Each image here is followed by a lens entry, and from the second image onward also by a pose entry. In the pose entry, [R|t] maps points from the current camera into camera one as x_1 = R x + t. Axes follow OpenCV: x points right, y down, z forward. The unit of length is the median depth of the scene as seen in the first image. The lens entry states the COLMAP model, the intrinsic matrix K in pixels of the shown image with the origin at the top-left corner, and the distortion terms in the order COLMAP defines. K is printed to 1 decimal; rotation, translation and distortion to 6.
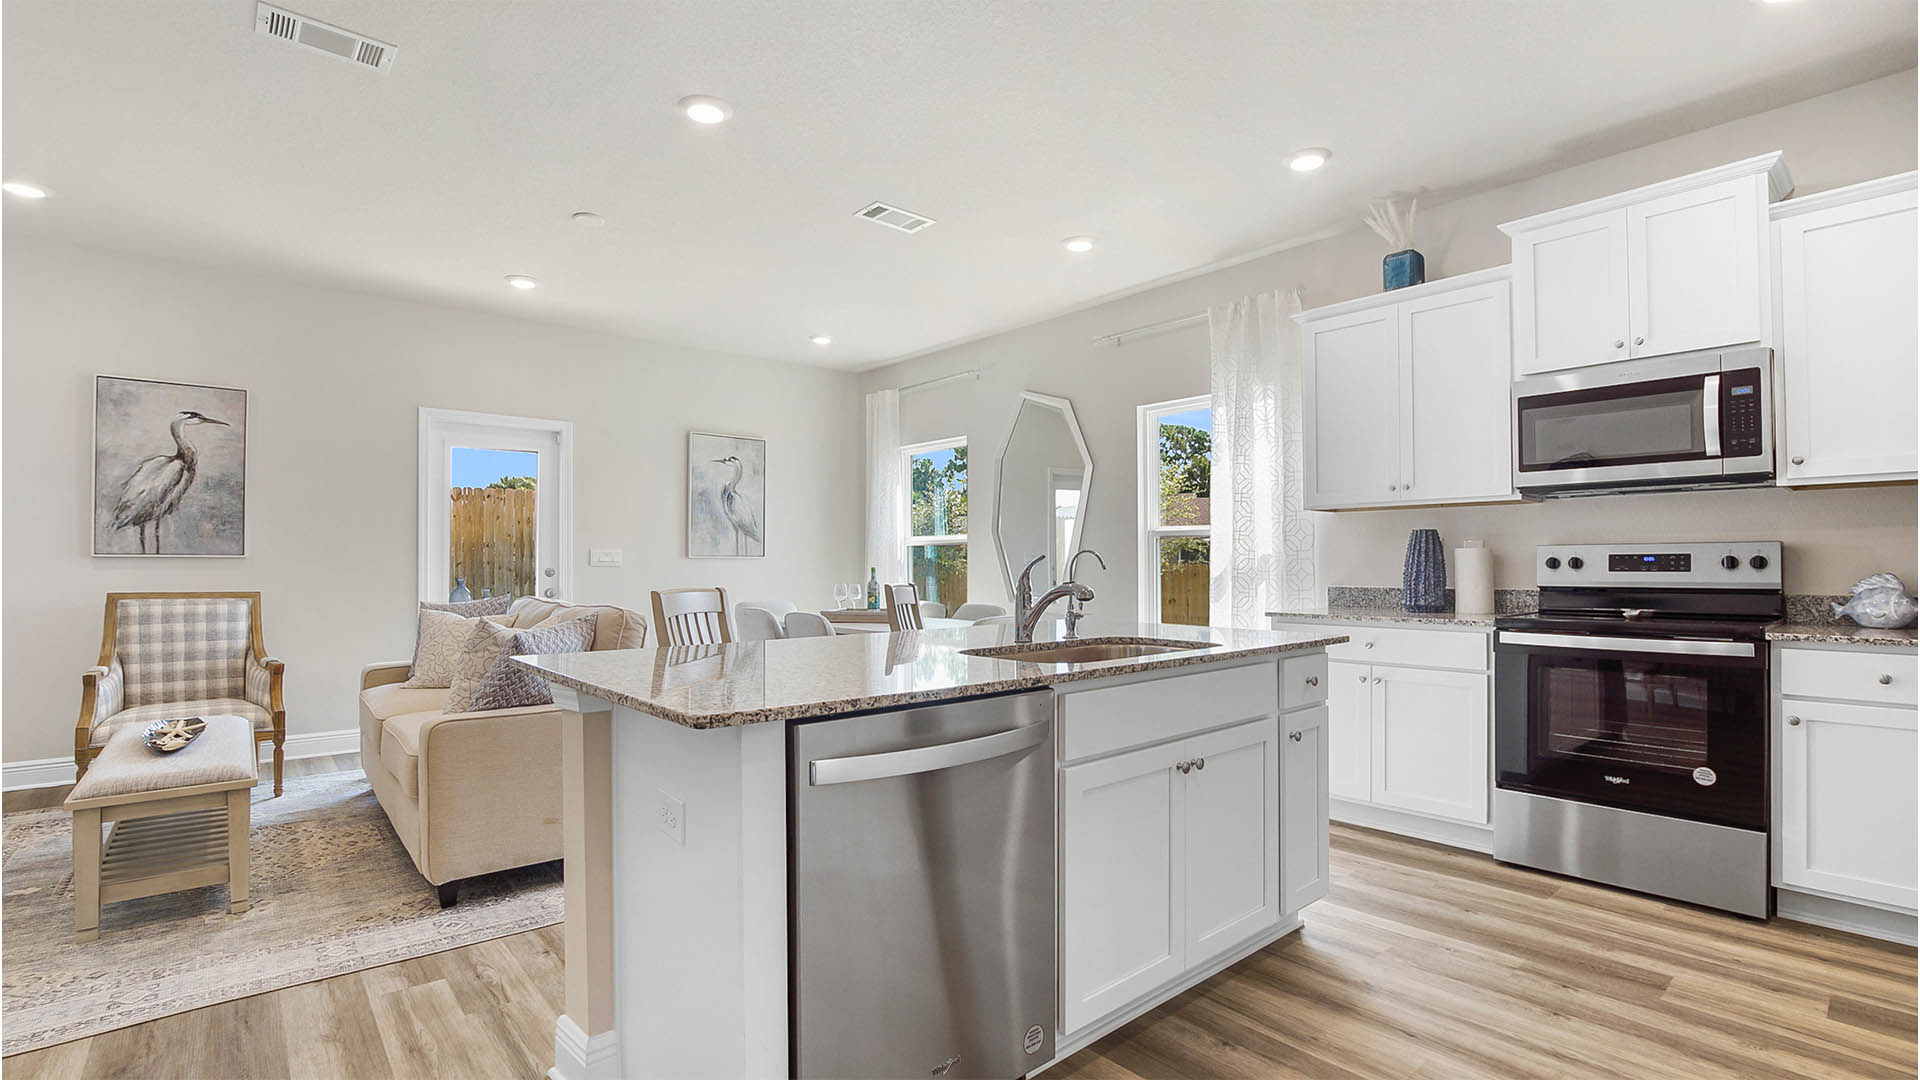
lens RADIAL K [[864.7, 0, 960.2], [0, 864.7, 553.8], [0, 0, 1]] dist [-0.027227, 0.000911]
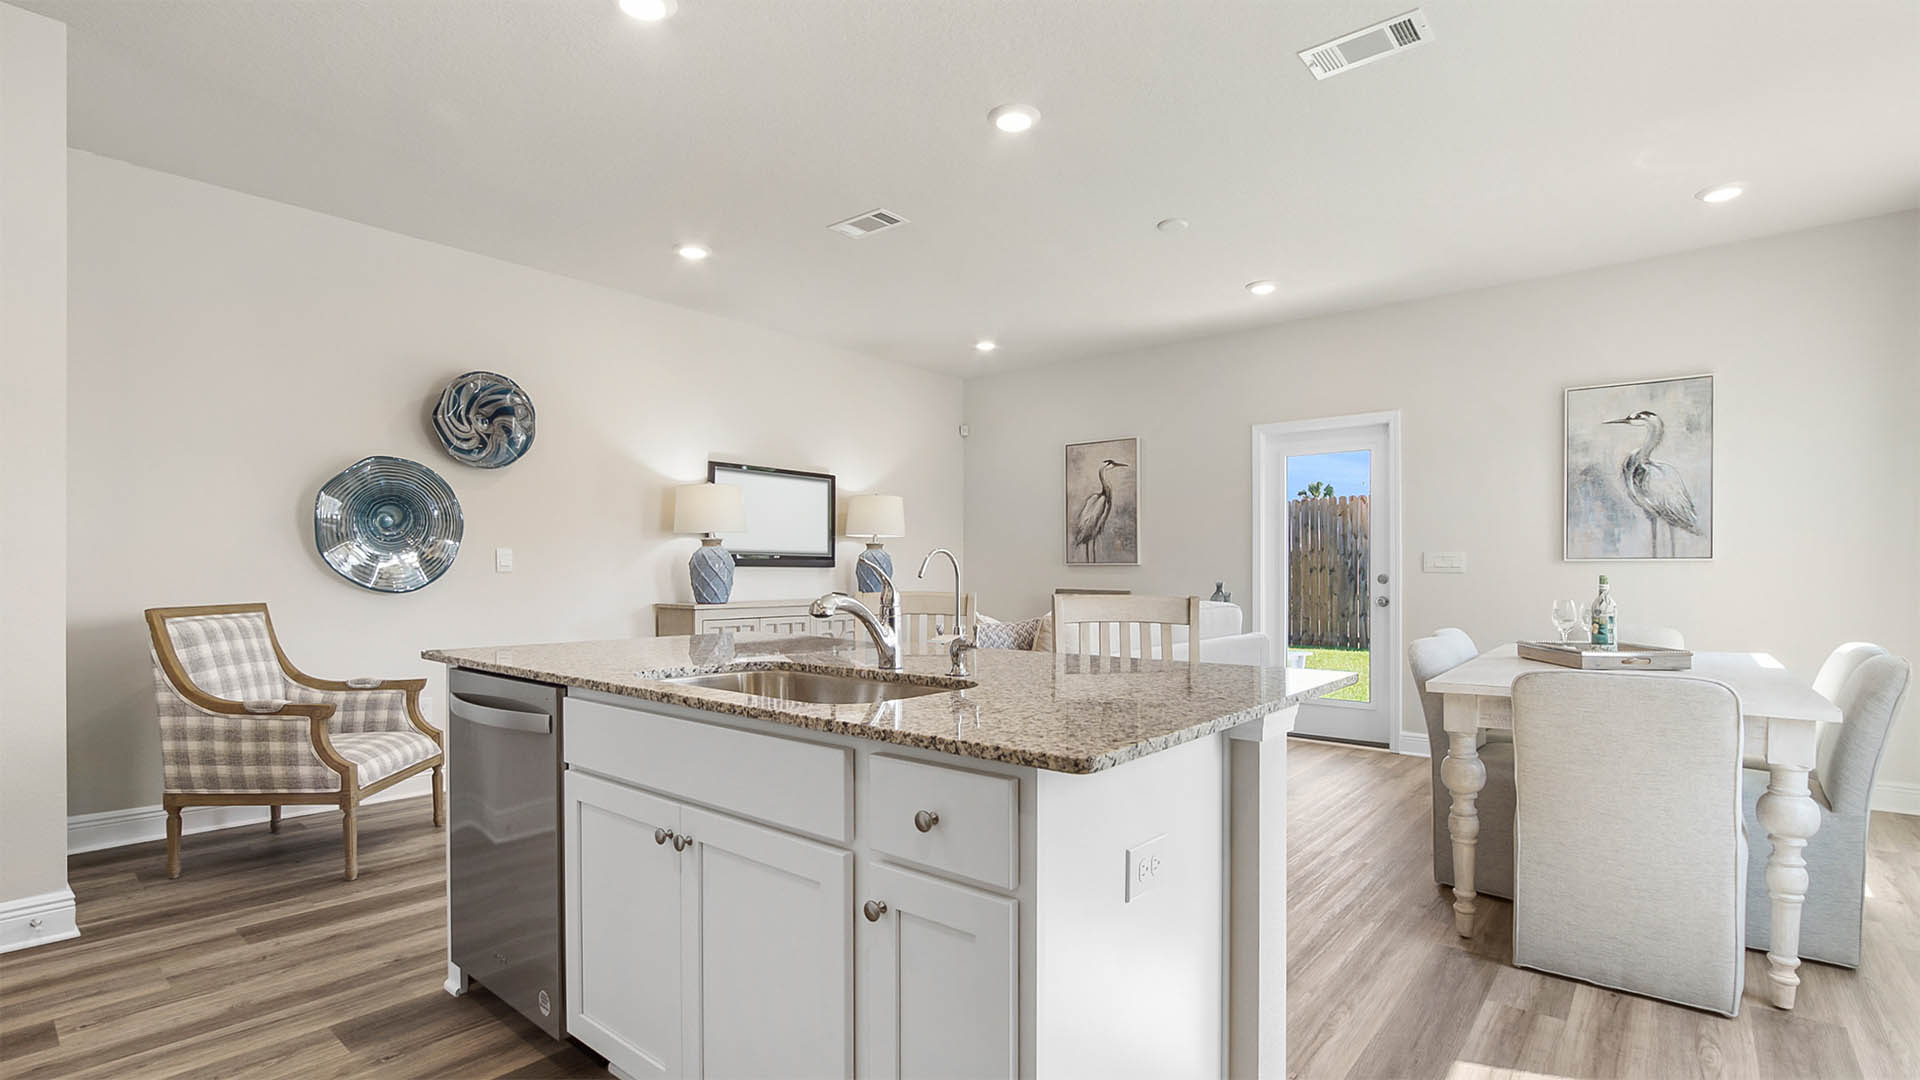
lens RADIAL K [[883.8, 0, 958.0], [0, 883.8, 586.7], [0, 0, 1]] dist [-0.000587, -0.000060]
pose [[0.167377, 0.019431, -0.985701, 0.509939], [0.011253, 0.999703, 0.021618, 0.006020], [0.985829, -0.014711, 0.167109, 0.537461]]
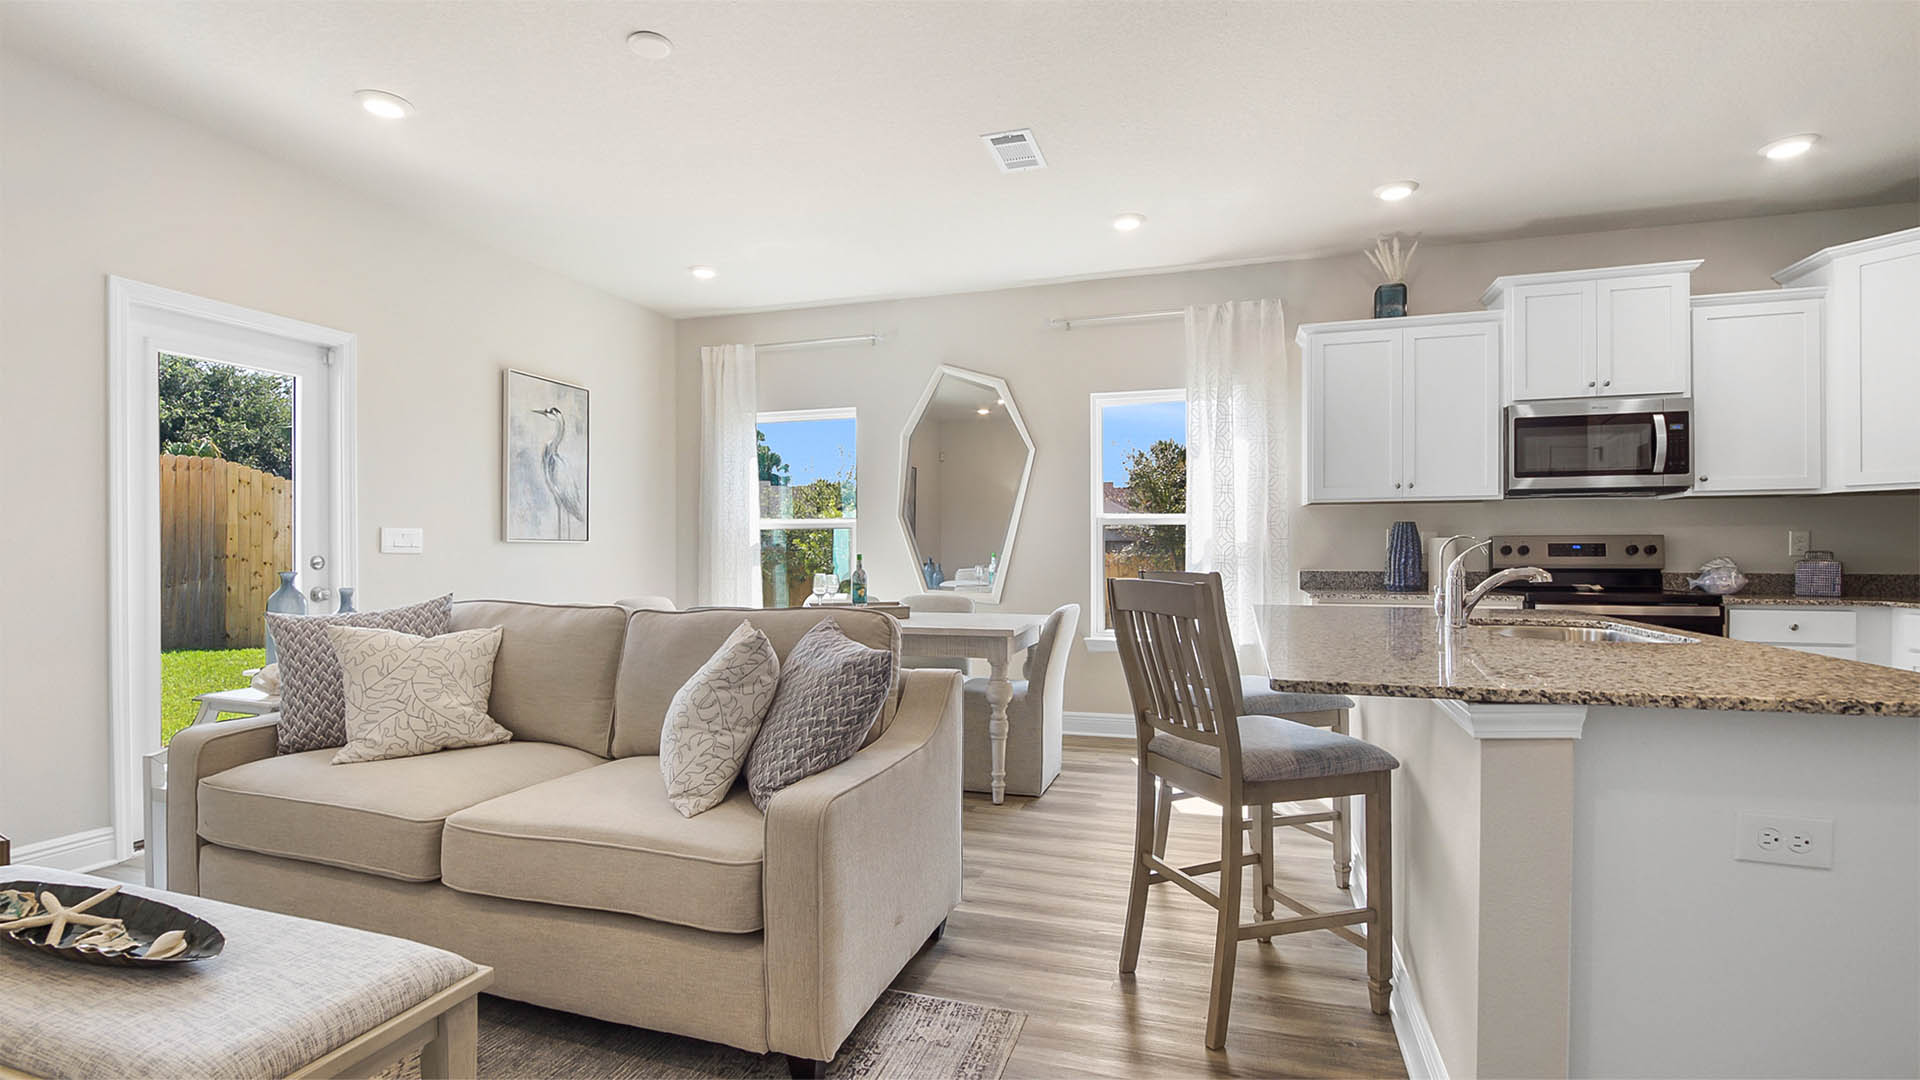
lens RADIAL K [[868.8, 0, 957.7], [0, 868.8, 551.4], [0, 0, 1]] dist [-0.016206, 0.000278]
pose [[0.855316, 0.000966, 0.518105, -0.543354], [-0.006621, 0.999937, 0.009066, 0.005246], [-0.518064, -0.011185, 0.855269, 0.261621]]
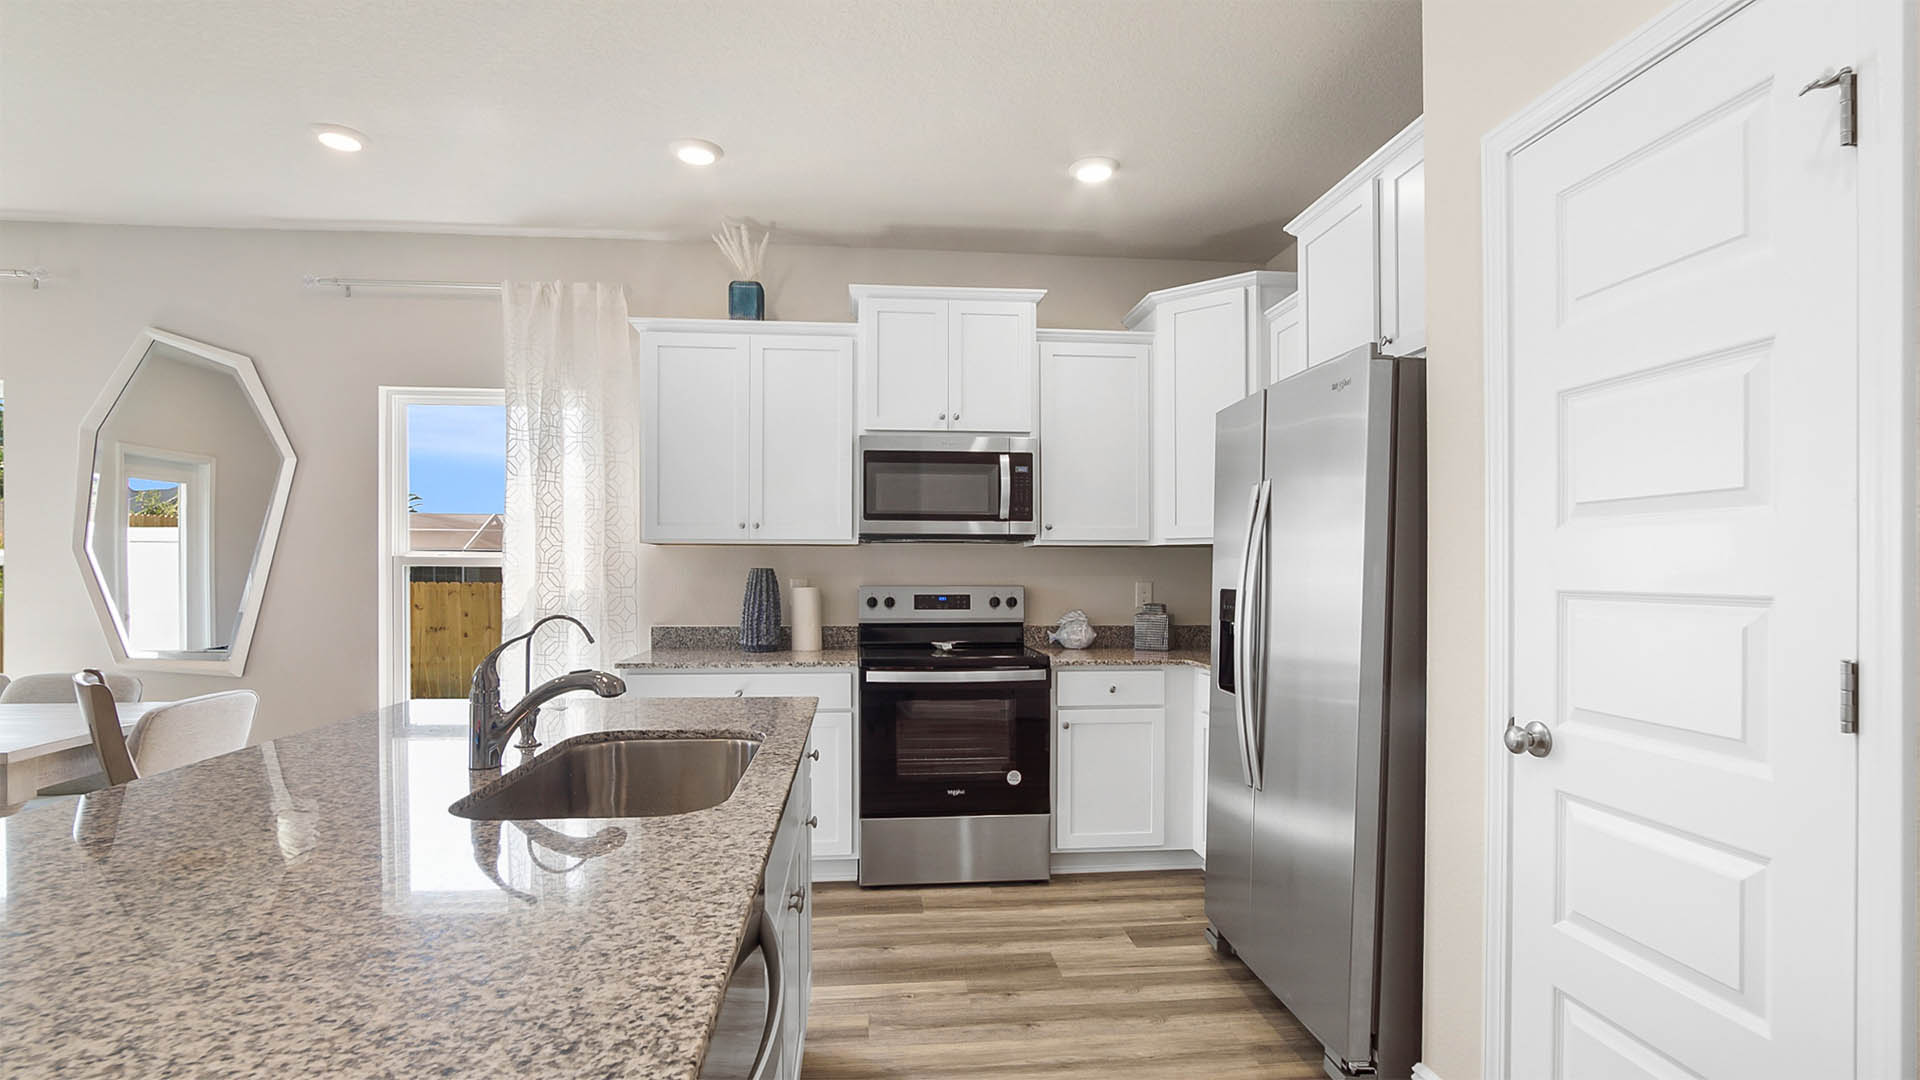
lens RADIAL K [[882.9, 0, 950.6], [0, 882.9, 574.9], [0, 0, 1]] dist [-0.018370, 0.005309]
pose [[0.578490, 0.002359, 0.815686, -0.147129], [-0.013708, 0.999883, 0.006830, -0.027302], [-0.815574, -0.015132, 0.578455, 0.205650]]
